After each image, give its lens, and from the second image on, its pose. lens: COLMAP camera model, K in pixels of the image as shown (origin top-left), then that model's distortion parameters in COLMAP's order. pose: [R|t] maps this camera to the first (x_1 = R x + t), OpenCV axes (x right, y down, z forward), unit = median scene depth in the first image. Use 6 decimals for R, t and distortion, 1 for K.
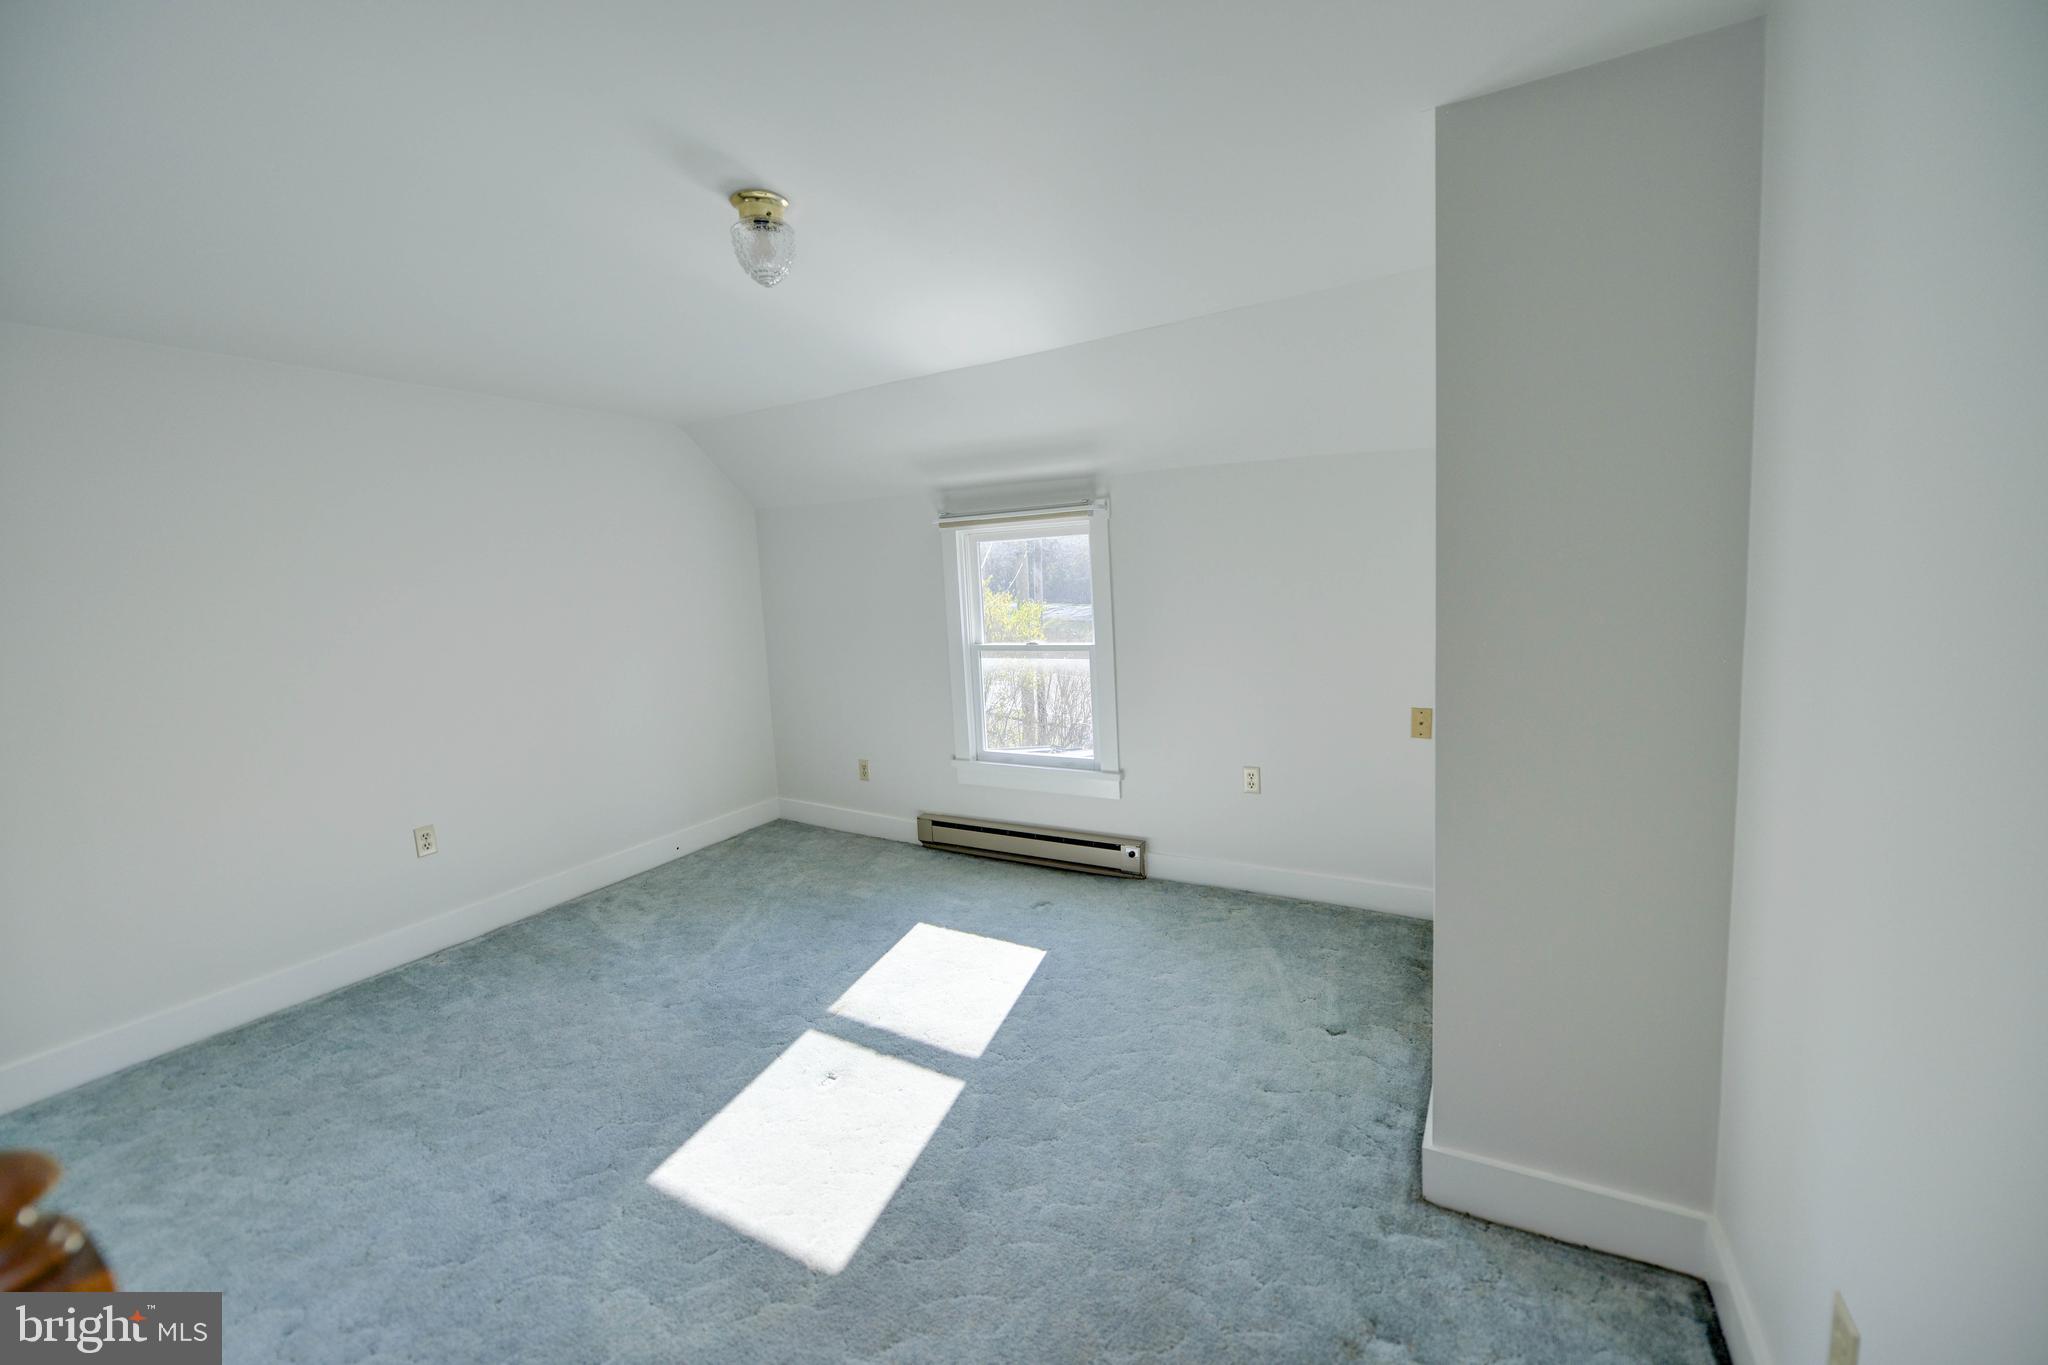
lens RADIAL K [[811.0, 0, 1032.1], [0, 811.0, 655.9], [0, 0, 1]] dist [-0.011030, -0.000242]
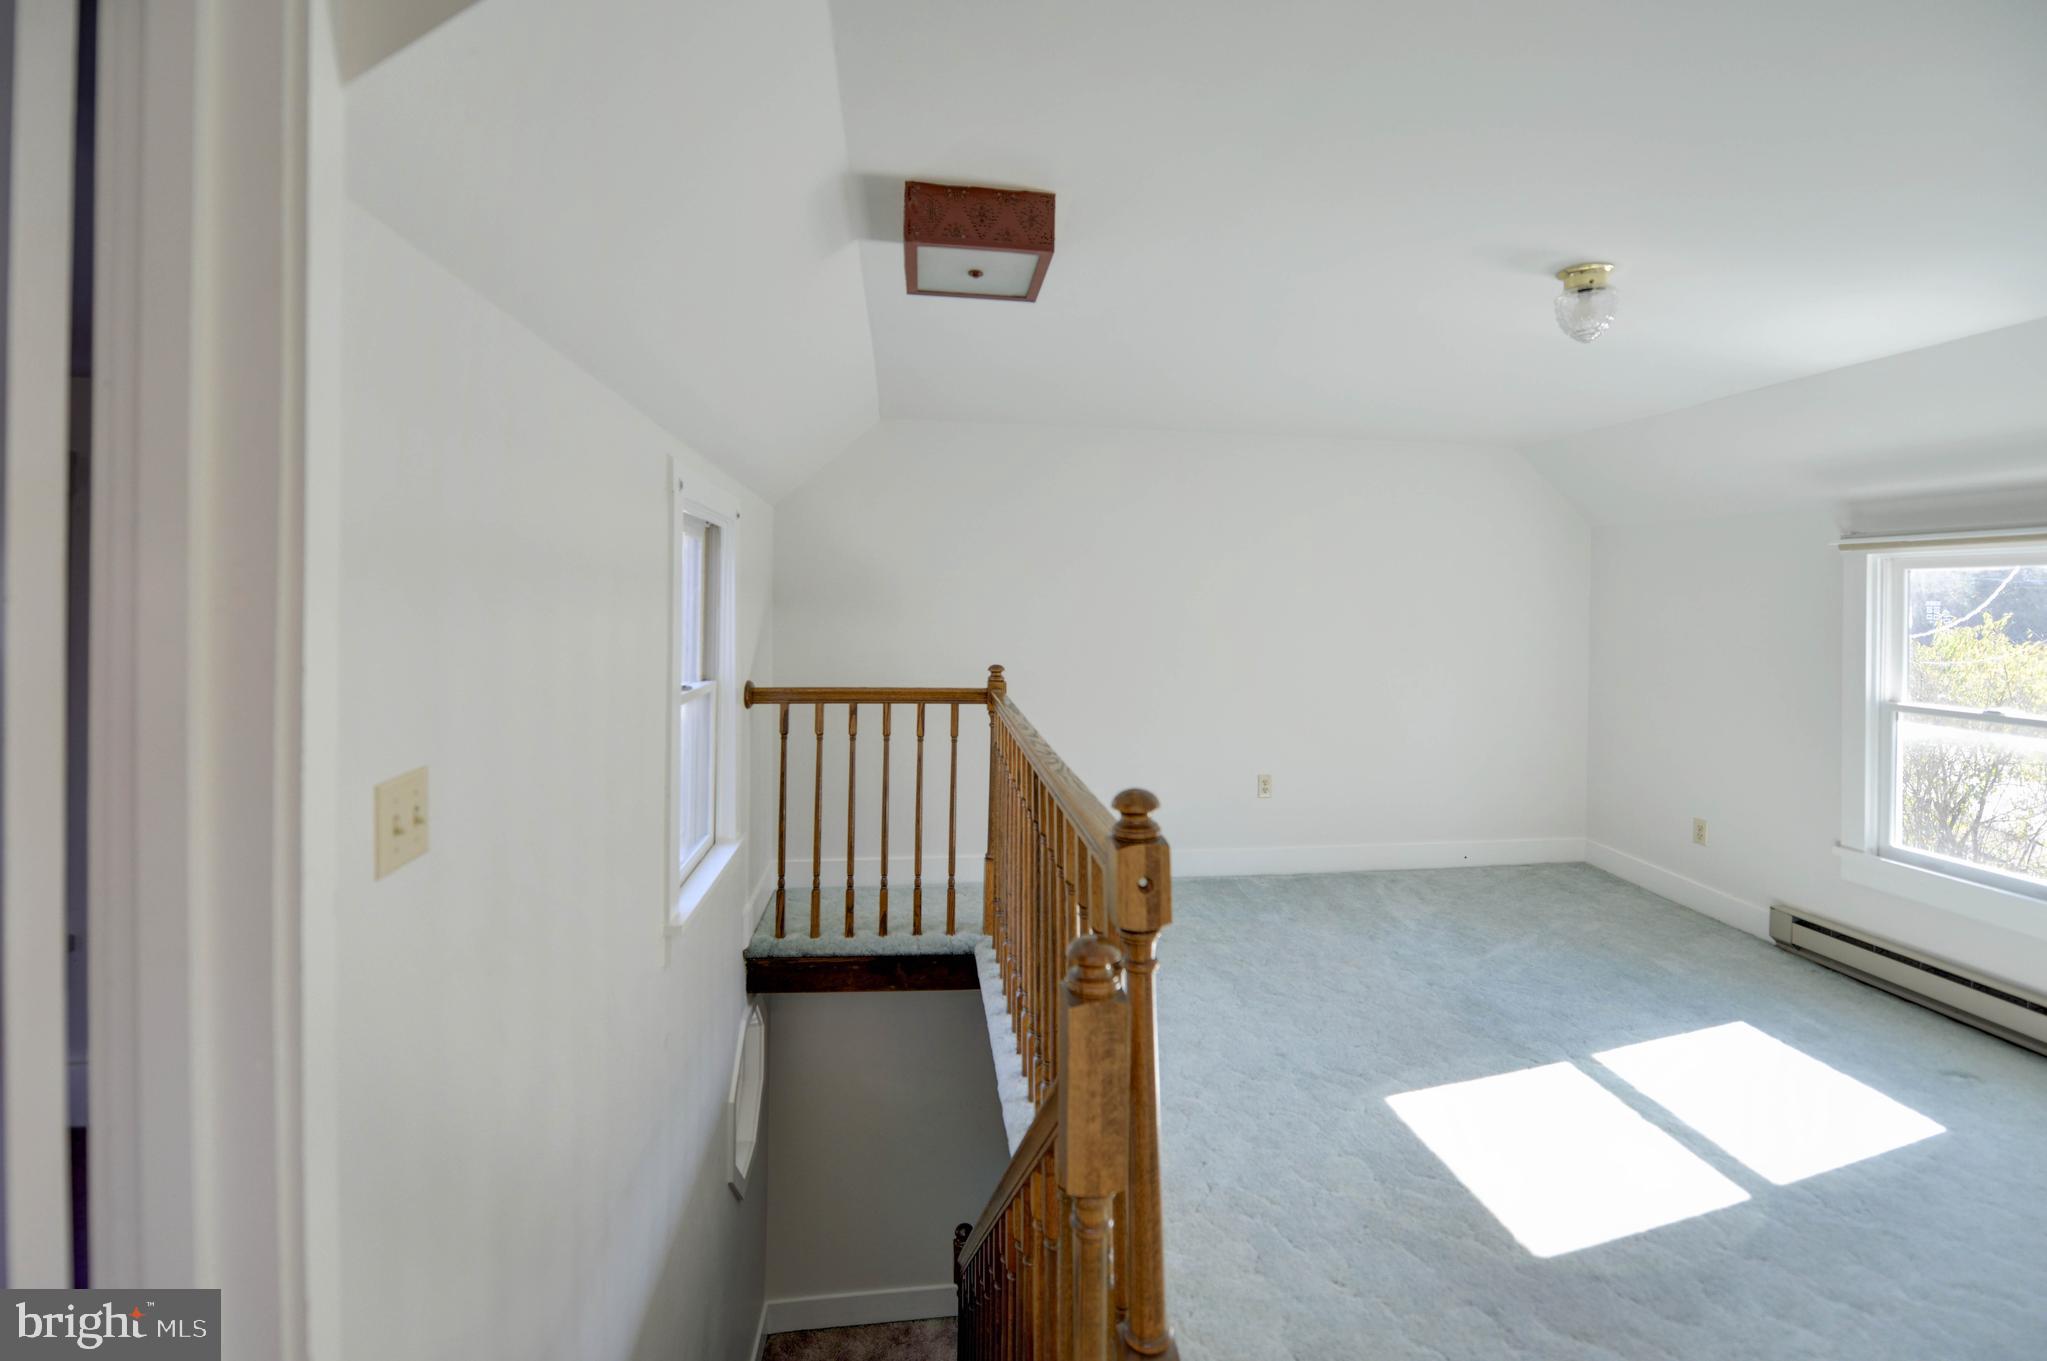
lens RADIAL K [[837.3, 0, 1016.4], [0, 837.3, 610.9], [0, 0, 1]] dist [-0.009227, -0.000498]
pose [[0.578205, 0.068626, -0.813000, 0.094514], [-0.127262, 0.991846, -0.006786, 0.011982], [0.805905, 0.107388, 0.582224, -0.142335]]
